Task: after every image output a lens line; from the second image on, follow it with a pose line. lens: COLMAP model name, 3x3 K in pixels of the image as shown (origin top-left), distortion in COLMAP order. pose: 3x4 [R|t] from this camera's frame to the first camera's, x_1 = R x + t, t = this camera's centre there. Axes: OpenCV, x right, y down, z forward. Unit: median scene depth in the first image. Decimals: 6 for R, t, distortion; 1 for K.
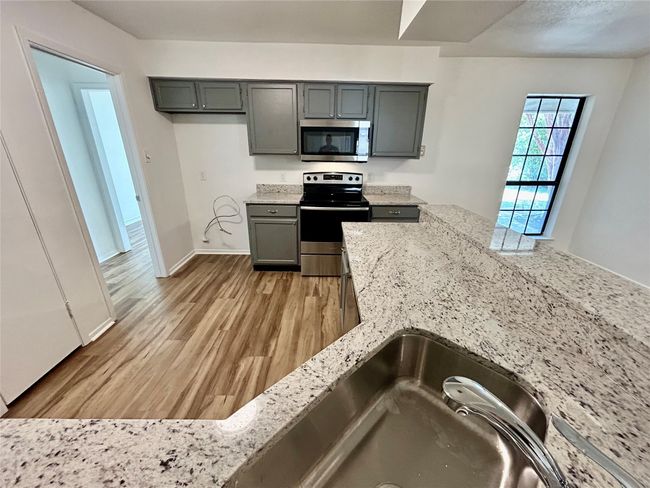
lens RADIAL K [[261.5, 0, 324.2], [0, 261.5, 245.7], [0, 0, 1]] dist [0.000977, 0.000623]
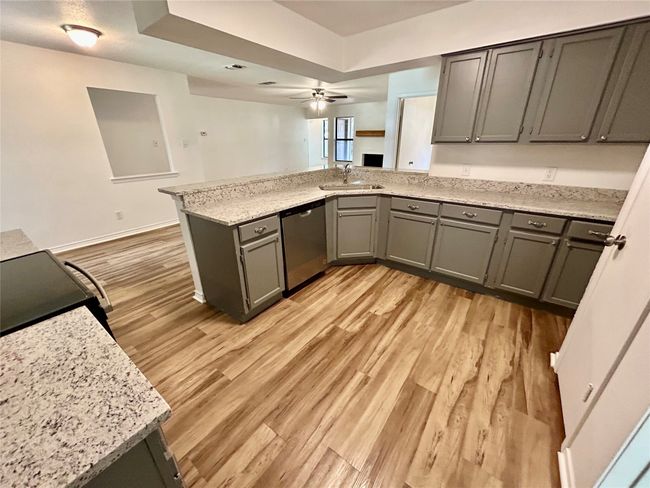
lens RADIAL K [[261.5, 0, 323.3], [0, 261.5, 244.3], [0, 0, 1]] dist [0.000977, 0.000623]
pose [[-0.801111, -0.229080, 0.552941, -0.690224], [0.213506, 0.753693, 0.621581, -0.515344], [-0.559139, 0.616011, -0.554881, 1.389791]]
